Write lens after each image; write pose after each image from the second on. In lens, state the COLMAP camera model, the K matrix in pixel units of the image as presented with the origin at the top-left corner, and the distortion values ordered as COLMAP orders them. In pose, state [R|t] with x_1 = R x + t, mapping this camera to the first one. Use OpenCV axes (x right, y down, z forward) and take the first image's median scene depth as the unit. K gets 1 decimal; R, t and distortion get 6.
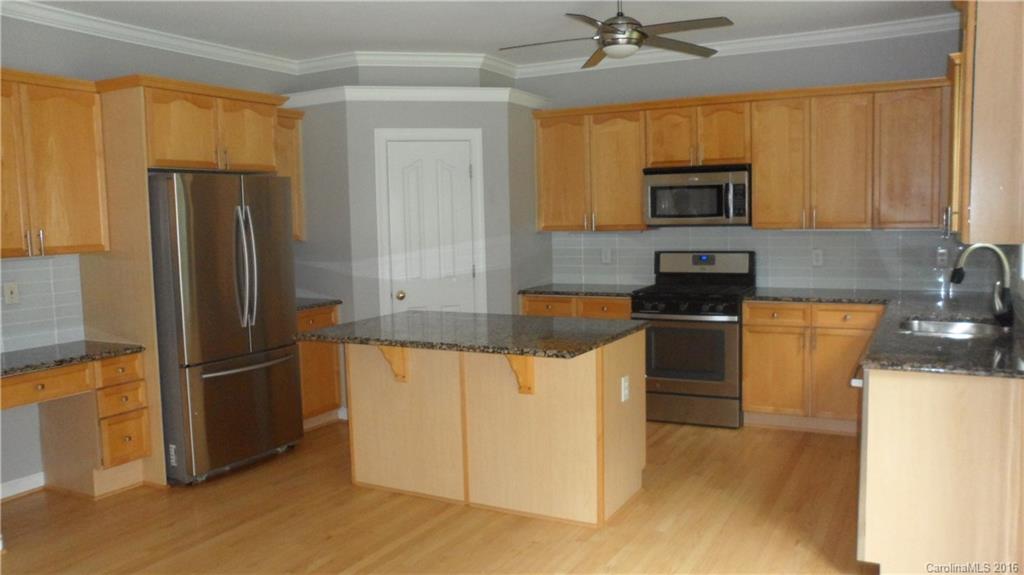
lens RADIAL K [[805.6, 0, 512.0], [0, 805.6, 287.5], [0, 0, 1]] dist [-0.128908, 0.001283]
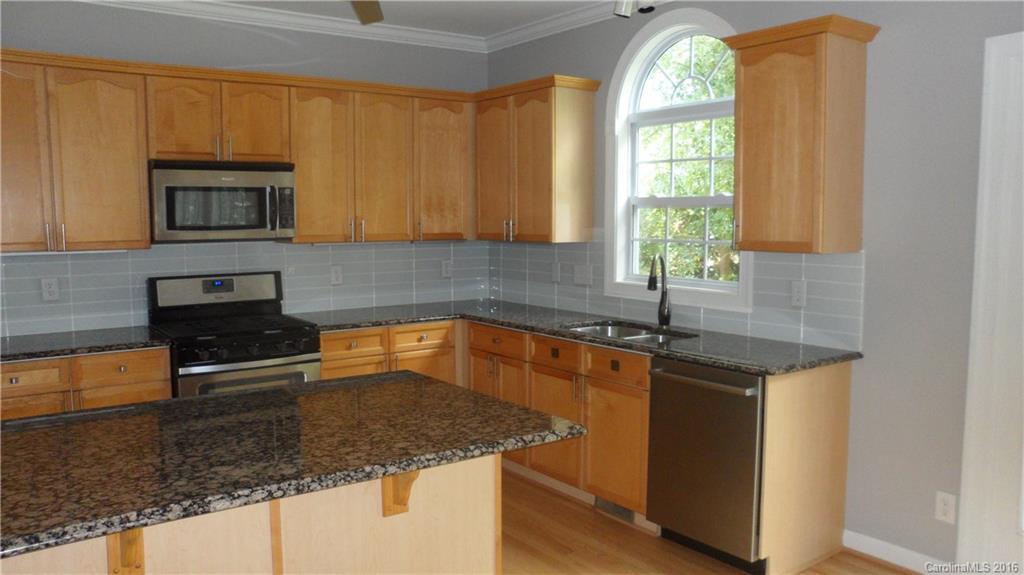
lens RADIAL K [[805.6, 0, 512.0], [0, 805.6, 287.5], [0, 0, 1]] dist [-0.128908, 0.001283]
pose [[0.428734, -0.057801, 0.901580, -0.331817], [0.074959, 0.996786, 0.028259, -0.034351], [-0.900315, 0.055466, 0.431689, 0.440540]]
